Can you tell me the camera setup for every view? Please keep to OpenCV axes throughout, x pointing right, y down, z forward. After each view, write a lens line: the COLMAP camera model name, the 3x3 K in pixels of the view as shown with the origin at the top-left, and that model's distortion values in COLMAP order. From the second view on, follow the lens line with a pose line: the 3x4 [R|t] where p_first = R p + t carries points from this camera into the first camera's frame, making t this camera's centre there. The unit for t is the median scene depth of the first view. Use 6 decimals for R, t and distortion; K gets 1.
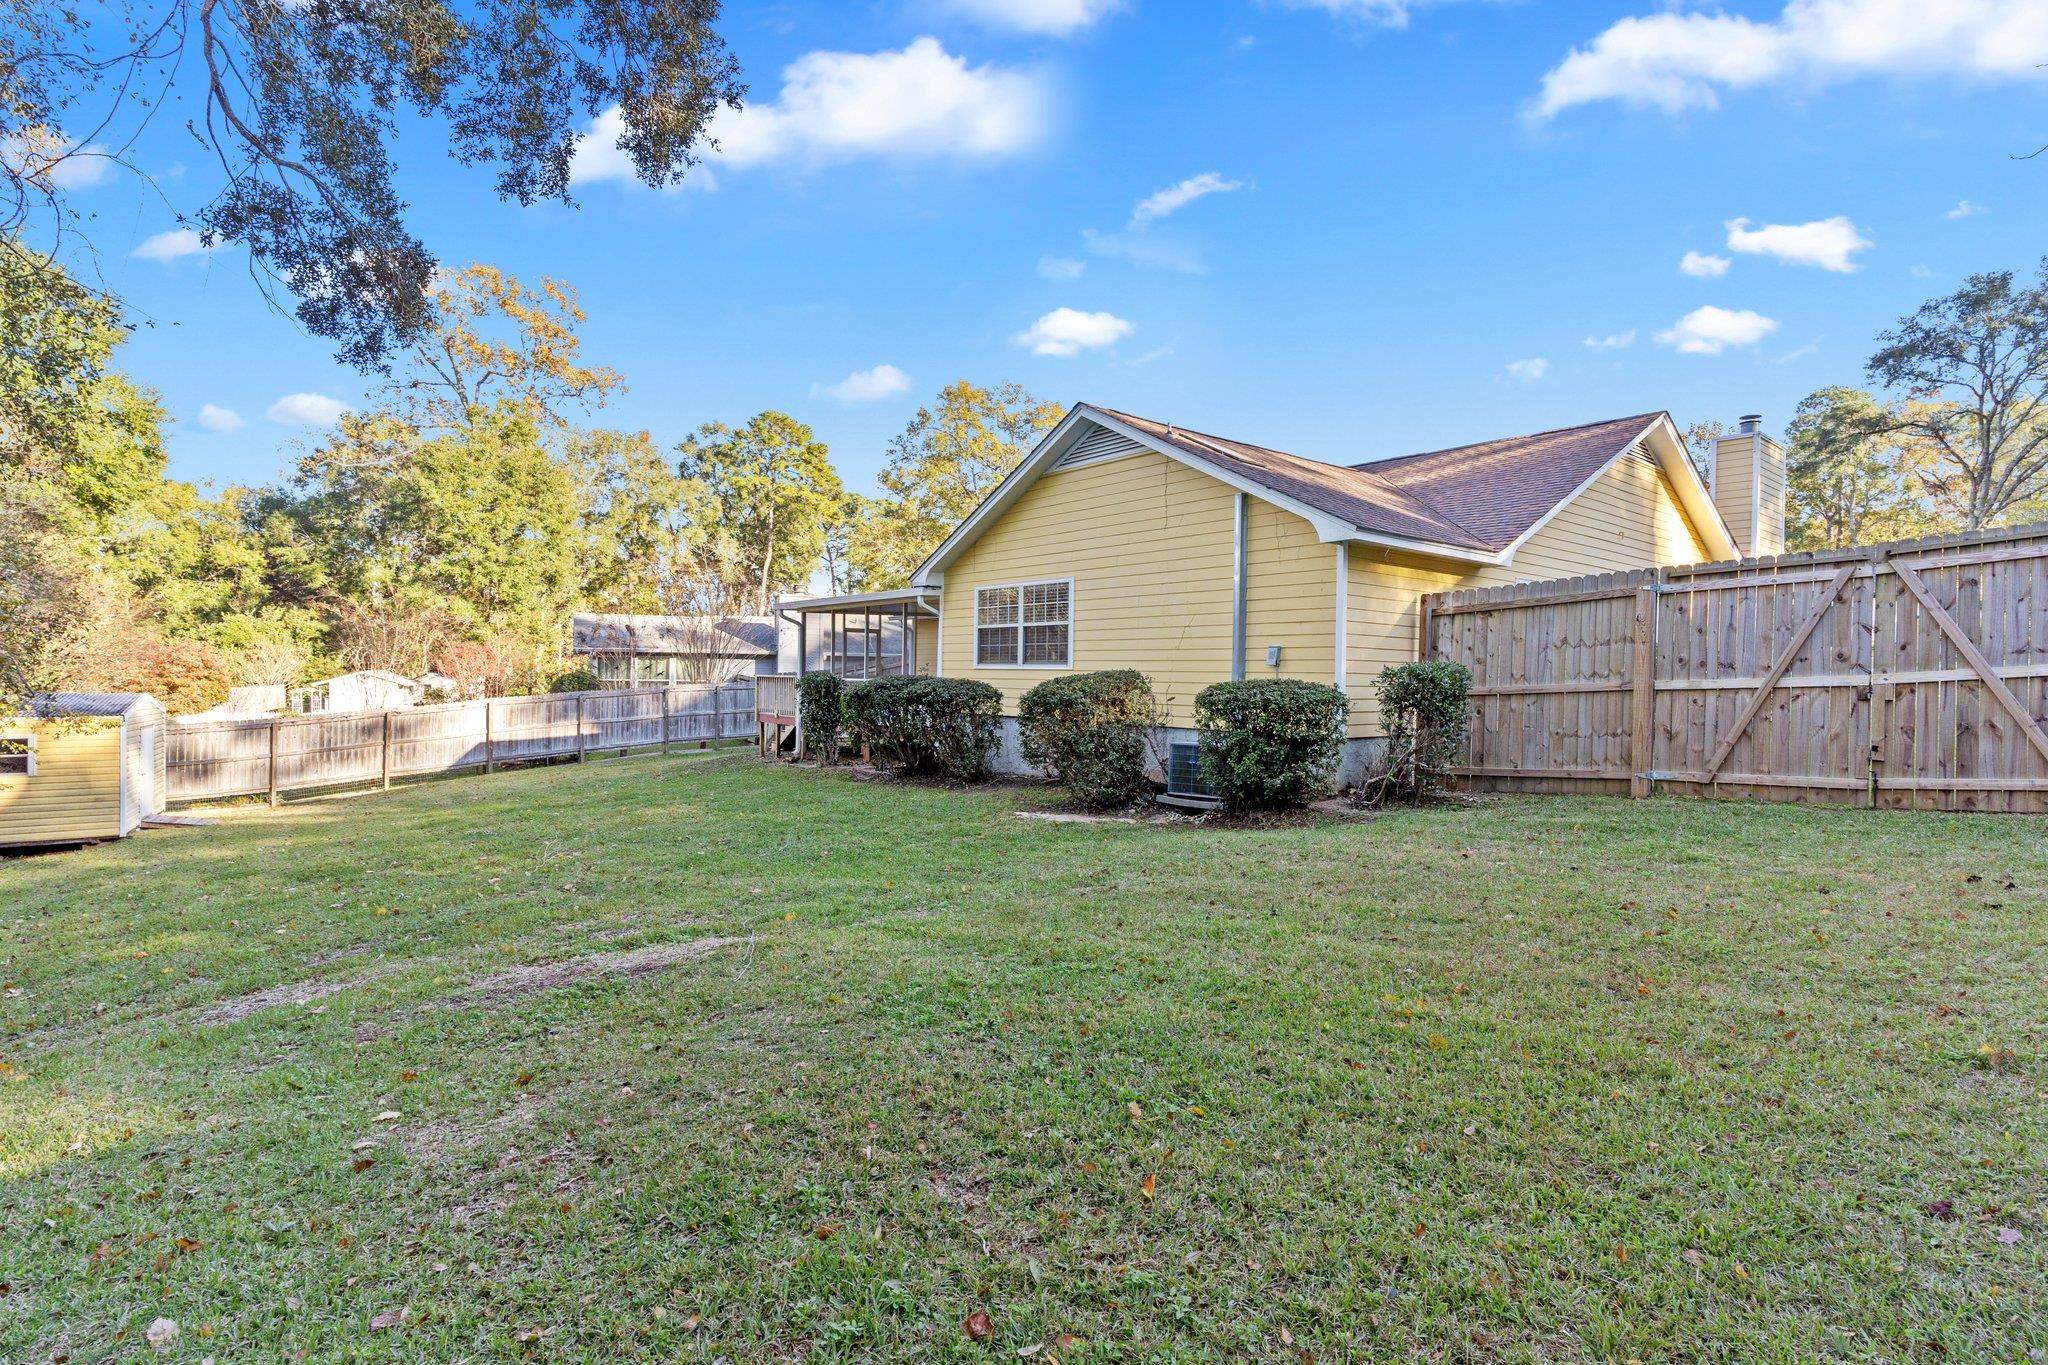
lens RADIAL K [[985.8, 0, 1022.3], [0, 985.8, 686.7], [0, 0, 1]] dist [-0.000066, 0.000206]
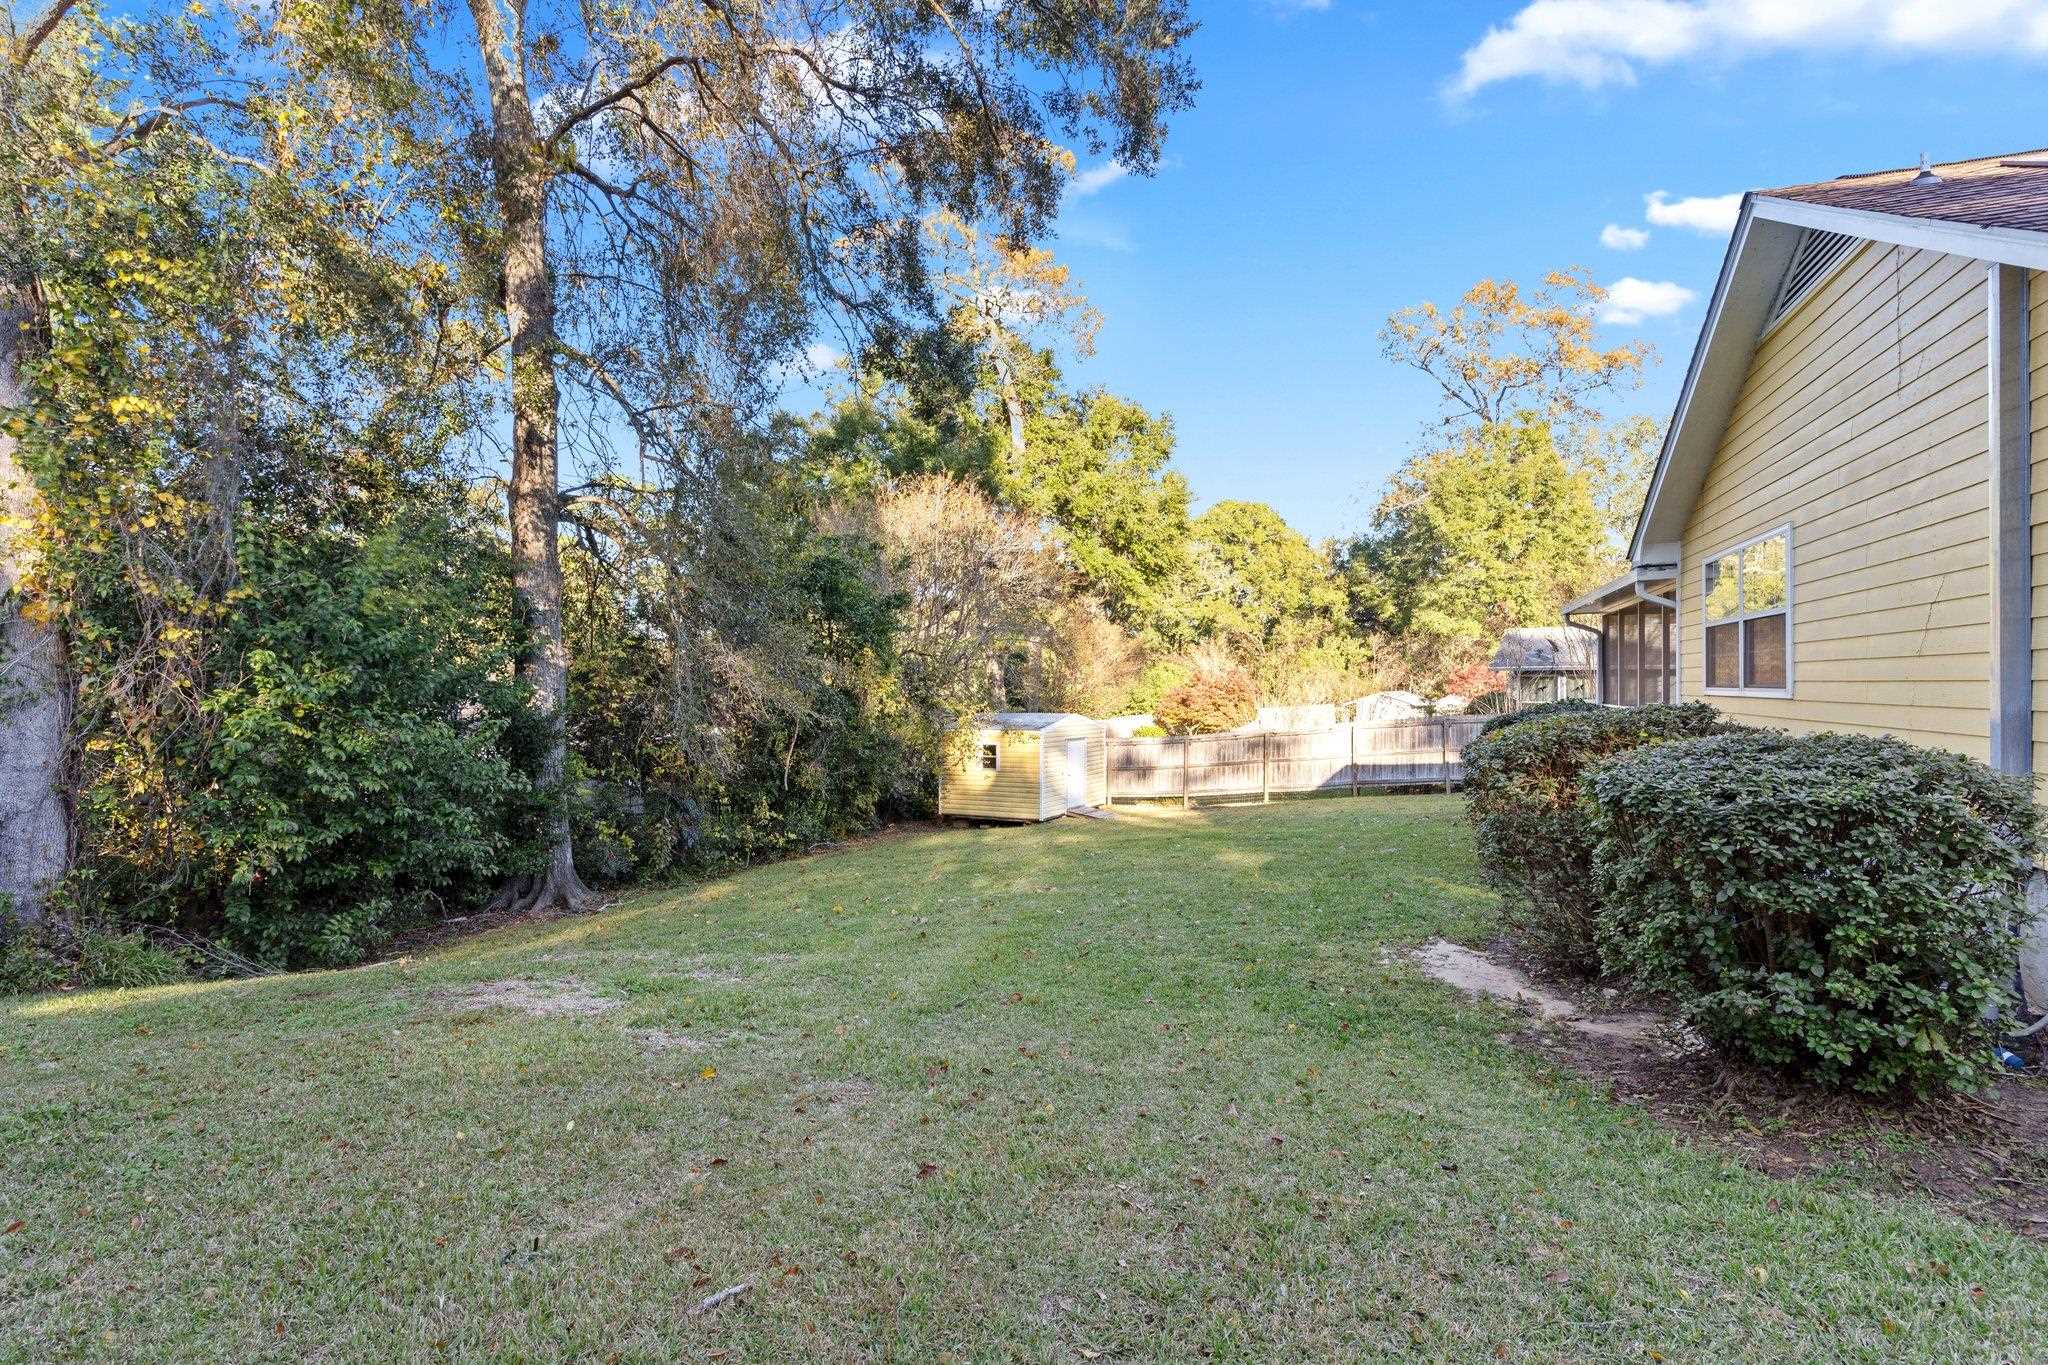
lens RADIAL K [[985.8, 0, 1024.8], [0, 985.8, 675.0], [0, 0, 1]] dist [-0.000066, 0.000206]
pose [[0.487497, -0.019271, -0.872912, 0.168153], [-0.006149, 0.999656, -0.025503, -0.007760], [0.873103, 0.017800, 0.487211, 0.209957]]
